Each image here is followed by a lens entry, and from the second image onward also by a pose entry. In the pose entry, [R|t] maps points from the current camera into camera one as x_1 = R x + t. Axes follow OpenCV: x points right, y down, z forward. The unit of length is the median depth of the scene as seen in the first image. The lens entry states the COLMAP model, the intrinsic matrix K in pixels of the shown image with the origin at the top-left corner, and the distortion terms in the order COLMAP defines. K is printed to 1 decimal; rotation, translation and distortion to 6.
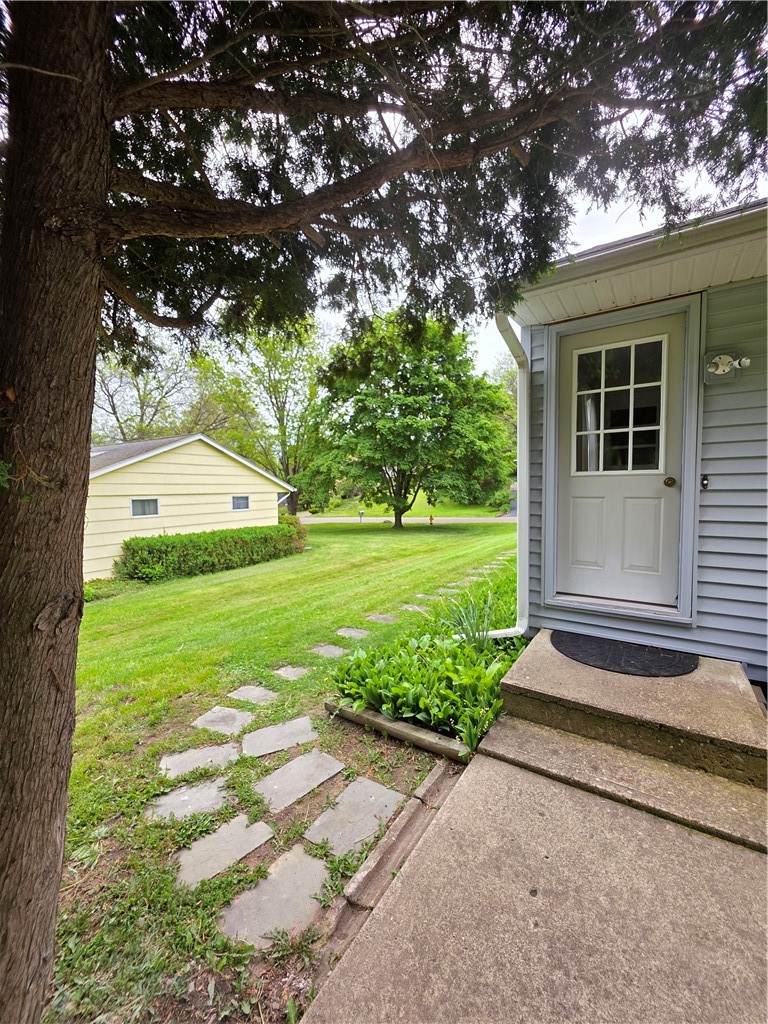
lens RADIAL K [[409.8, 0, 384.0], [0, 409.8, 512.0], [0, 0, 1]] dist [0.000288, 0.000150]
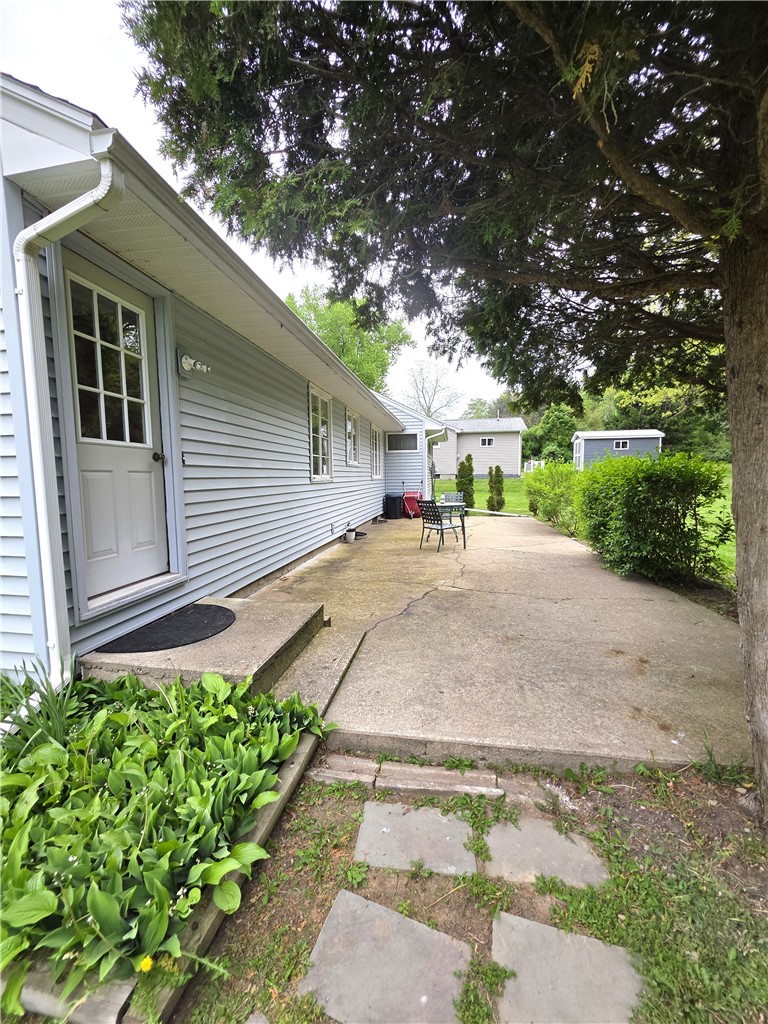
lens RADIAL K [[409.8, 0, 384.0], [0, 409.8, 512.0], [0, 0, 1]] dist [0.000288, 0.000150]
pose [[-0.411181, -0.069485, 0.908902, -0.350093], [0.063785, 0.992453, 0.104729, -0.003644], [-0.909320, 0.101036, -0.403645, 0.618962]]
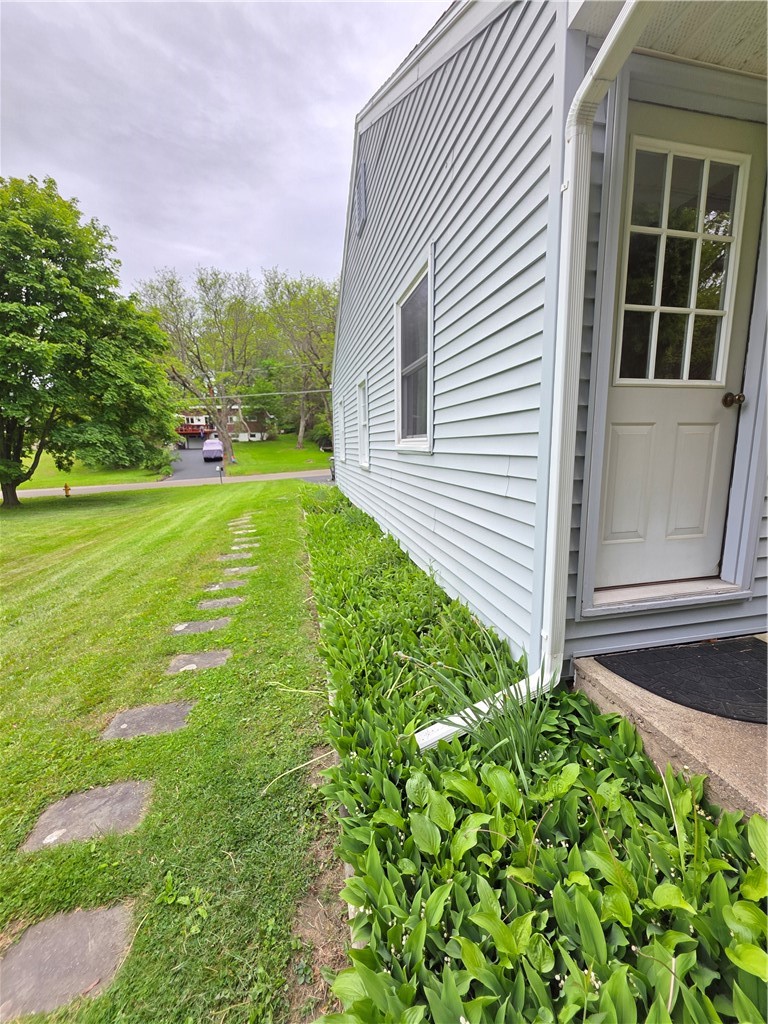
lens RADIAL K [[409.8, 0, 384.0], [0, 409.8, 512.0], [0, 0, 1]] dist [0.000288, 0.000150]
pose [[0.695597, -0.120796, 0.708205, -0.137344], [0.052209, 0.991656, 0.117863, 0.000780], [-0.716533, -0.045010, 0.696100, 0.633604]]
